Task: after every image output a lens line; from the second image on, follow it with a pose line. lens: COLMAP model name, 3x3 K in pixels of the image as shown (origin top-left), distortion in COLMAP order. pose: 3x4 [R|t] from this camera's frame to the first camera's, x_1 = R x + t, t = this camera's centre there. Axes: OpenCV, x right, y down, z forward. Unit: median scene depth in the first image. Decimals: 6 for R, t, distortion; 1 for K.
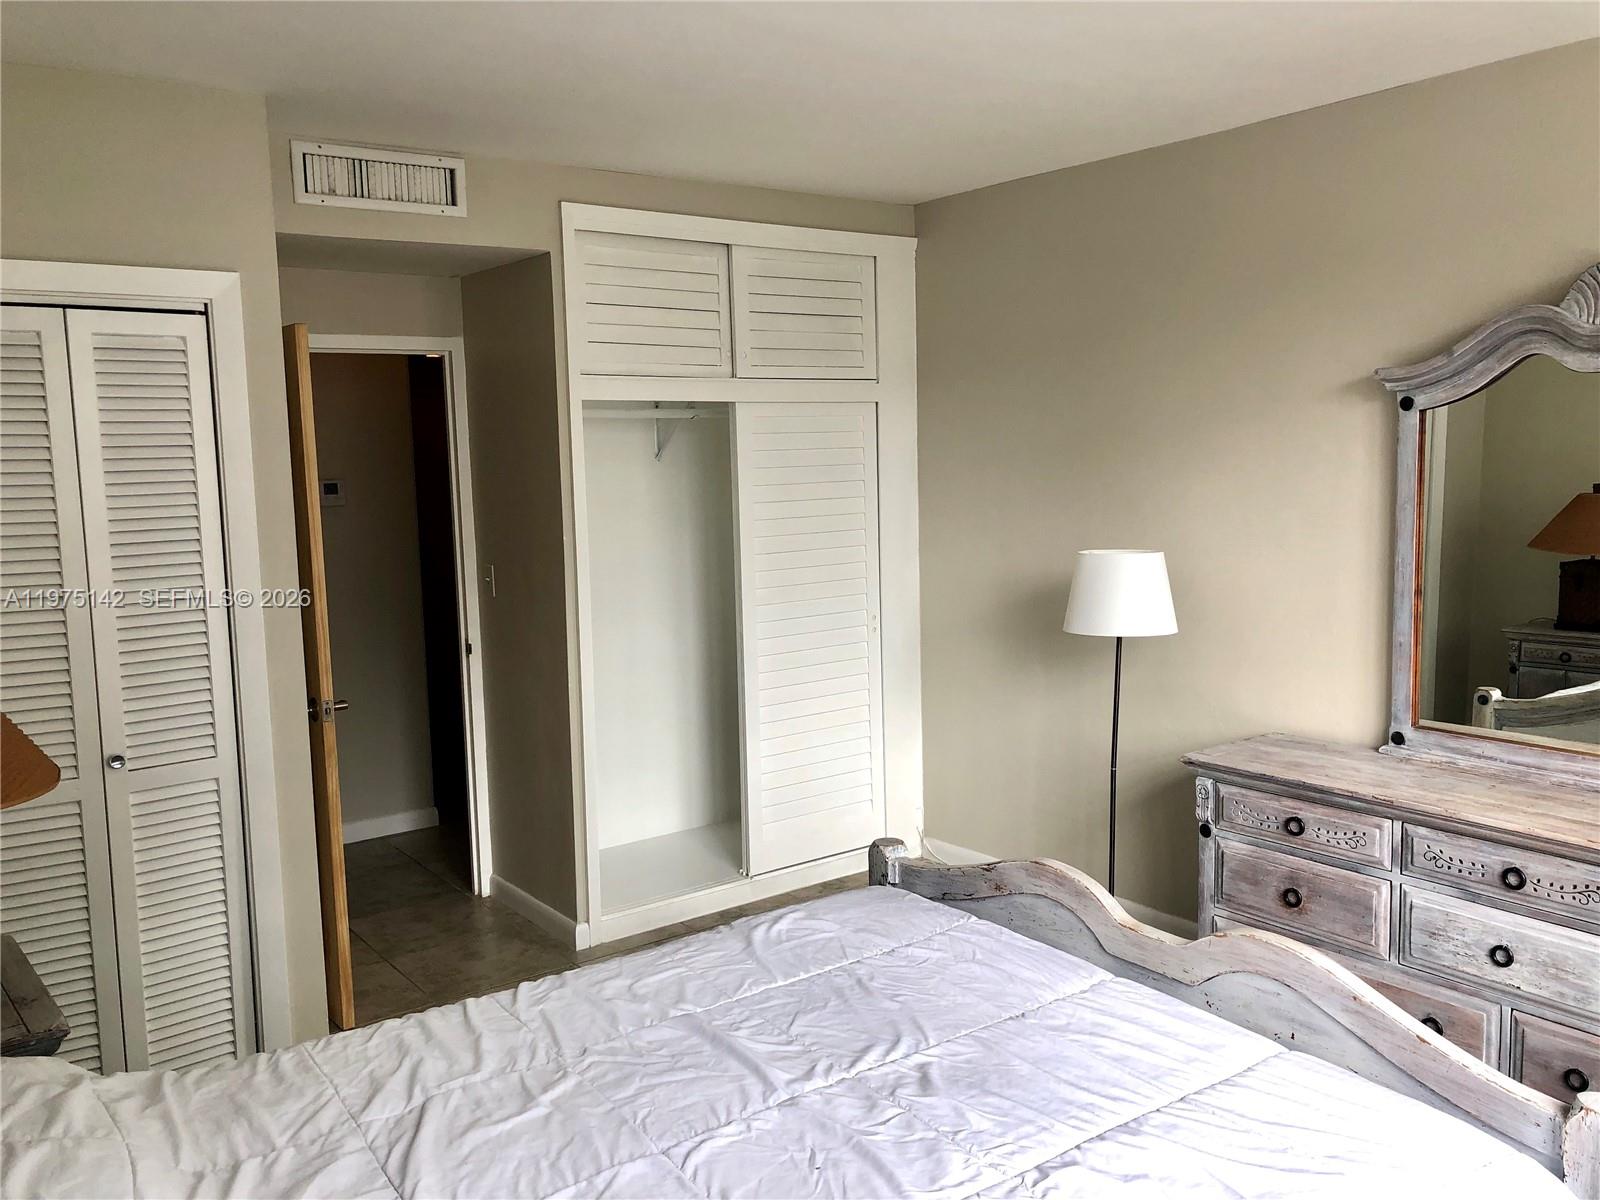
lens RADIAL K [[1302.5, 0, 807.2], [0, 1302.5, 591.8], [0, 0, 1]] dist [0.023884, -0.006965]
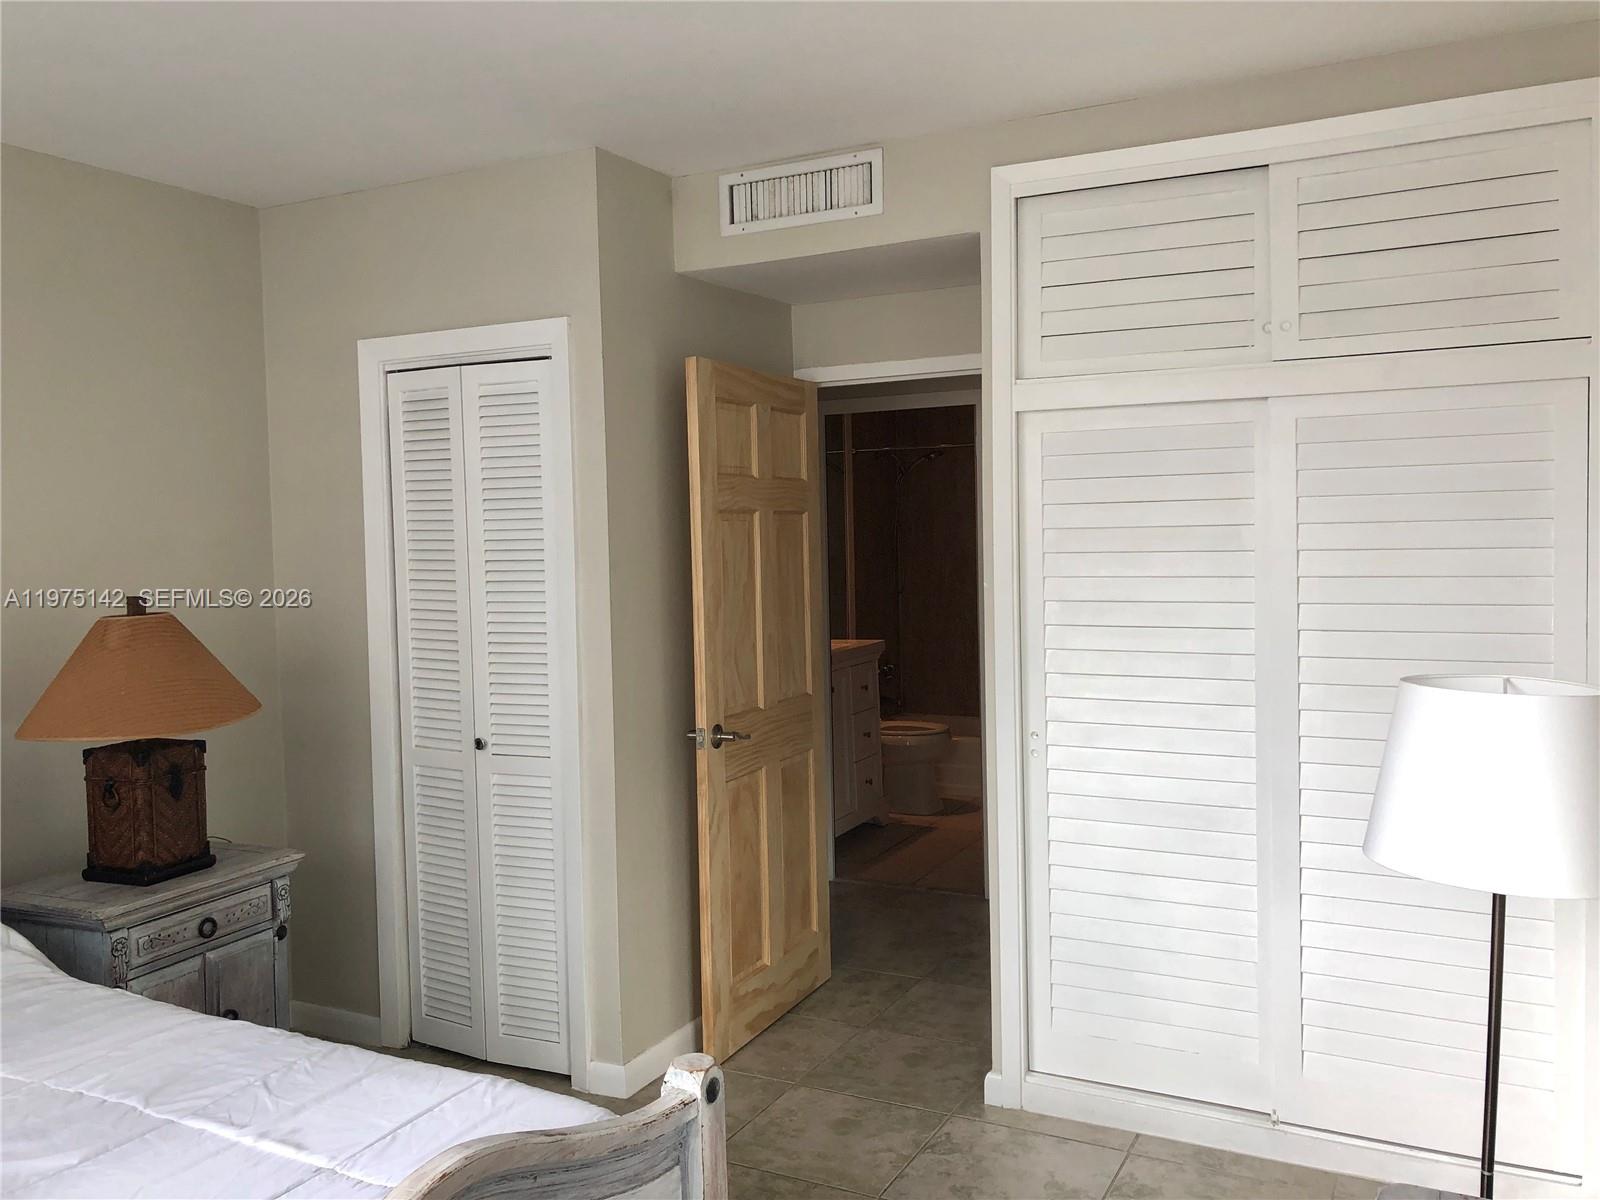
lens RADIAL K [[1302.5, 0, 793.6], [0, 1302.5, 575.3], [0, 0, 1]] dist [0.023884, -0.006965]
pose [[0.435174, 0.058385, -0.898451, 0.650409], [-0.085220, 0.996086, 0.023452, -0.074587], [0.896304, 0.066361, 0.438447, 0.728363]]
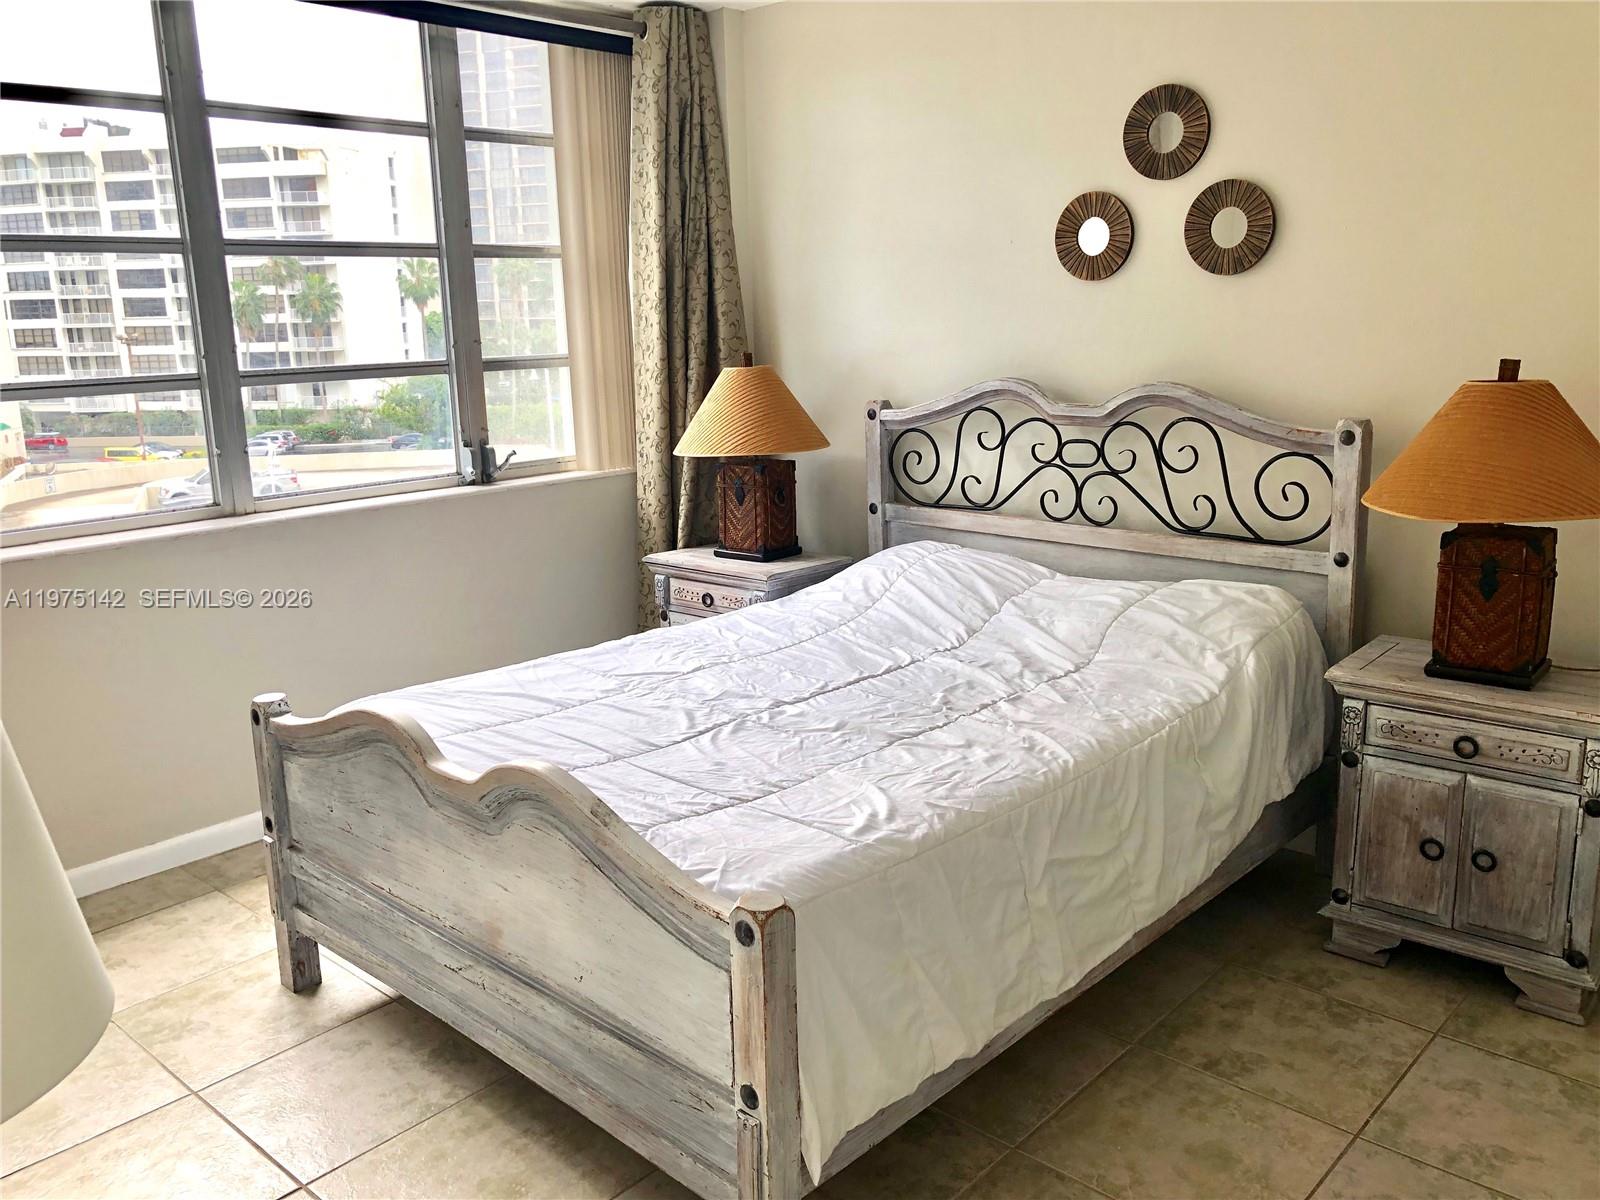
lens RADIAL K [[1302.5, 0, 786.0], [0, 1302.5, 600.8], [0, 0, 1]] dist [0.023884, -0.006965]
pose [[-0.979114, 0.093369, -0.180603, 0.133526], [0.029712, 0.944487, 0.327204, -0.135002], [0.201128, 0.315004, -0.927534, 1.501511]]
